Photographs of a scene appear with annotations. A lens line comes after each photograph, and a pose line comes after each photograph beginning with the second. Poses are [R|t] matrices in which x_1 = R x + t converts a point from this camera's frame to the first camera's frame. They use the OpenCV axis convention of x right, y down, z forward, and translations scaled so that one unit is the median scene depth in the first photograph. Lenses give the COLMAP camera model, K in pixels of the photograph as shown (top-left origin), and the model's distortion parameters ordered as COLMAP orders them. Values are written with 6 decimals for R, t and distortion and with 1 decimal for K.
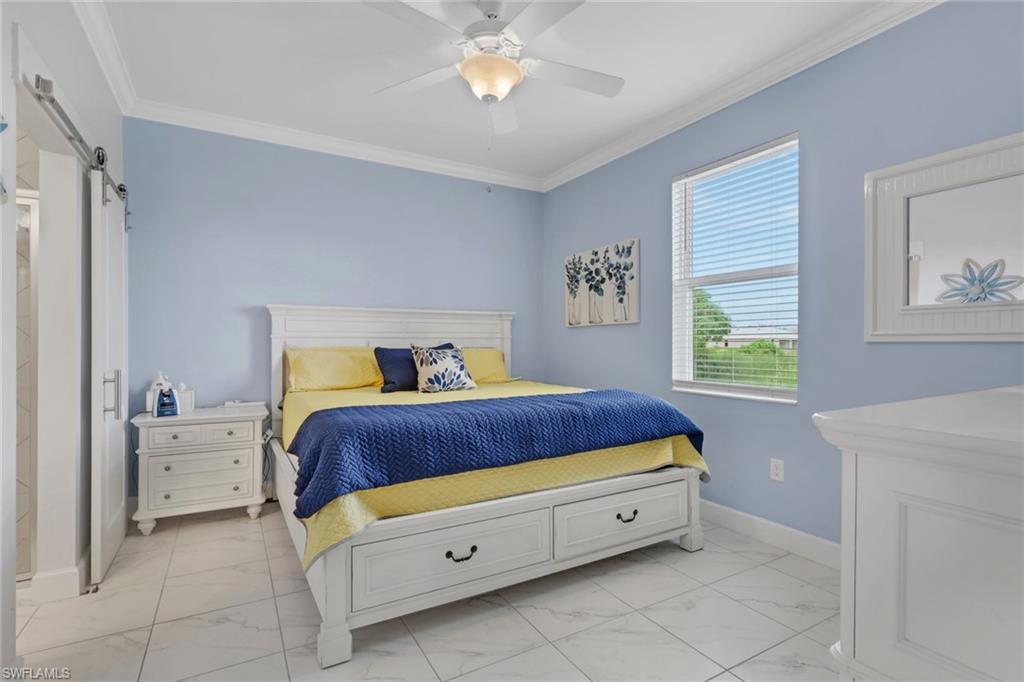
lens RADIAL K [[483.0, 0, 506.7], [0, 483.0, 345.7], [0, 0, 1]] dist [0.002290, 0.001679]
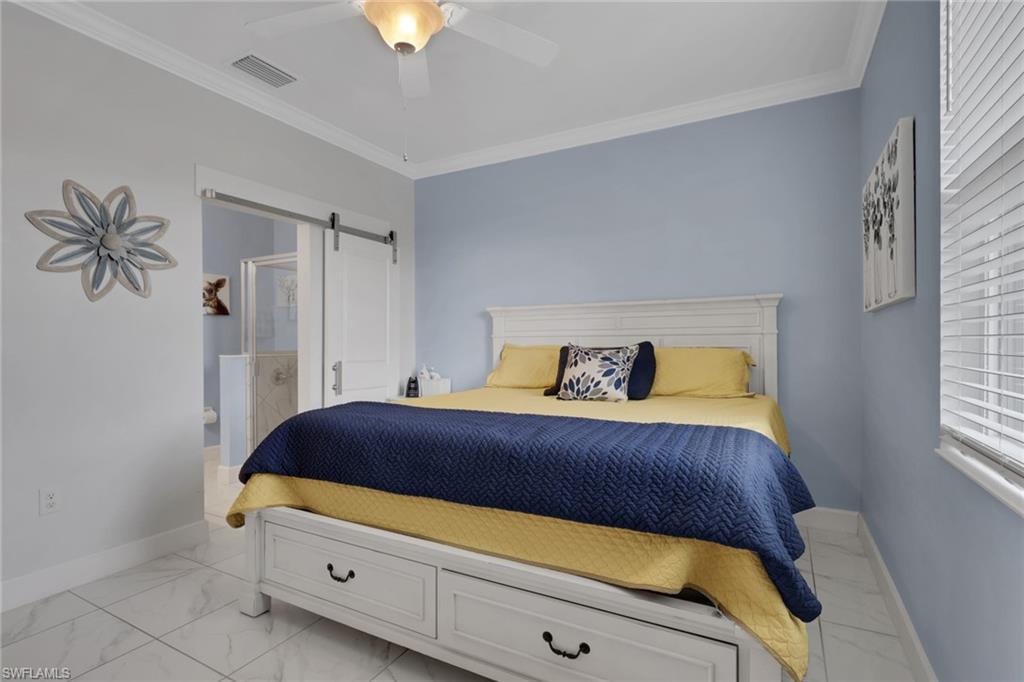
lens RADIAL K [[483.0, 0, 517.5], [0, 483.0, 336.6], [0, 0, 1]] dist [0.002290, 0.001679]
pose [[0.527134, -0.011995, -0.849697, 0.451230], [0.000005, 0.999900, -0.014112, -0.002218], [0.849782, 0.007435, 0.527082, 0.415628]]
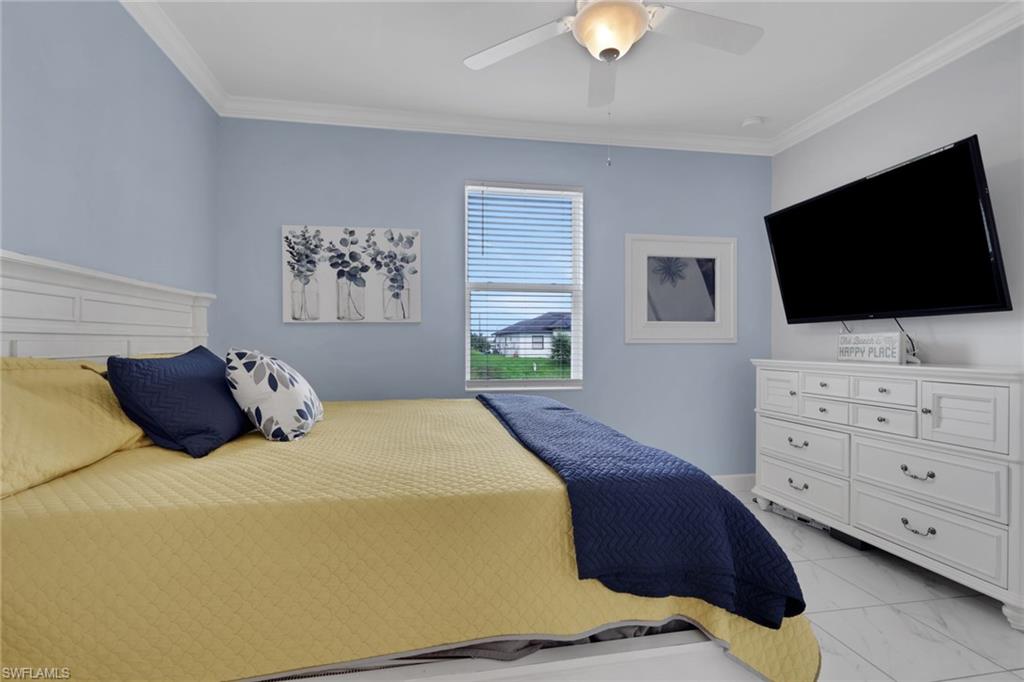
lens RADIAL K [[483.0, 0, 510.2], [0, 483.0, 343.7], [0, 0, 1]] dist [0.002290, 0.001679]
pose [[0.339159, -0.000114, 0.940729, -0.512065], [0.008385, 0.999961, -0.002902, -0.002879], [-0.940692, 0.008872, 0.339147, 0.513673]]
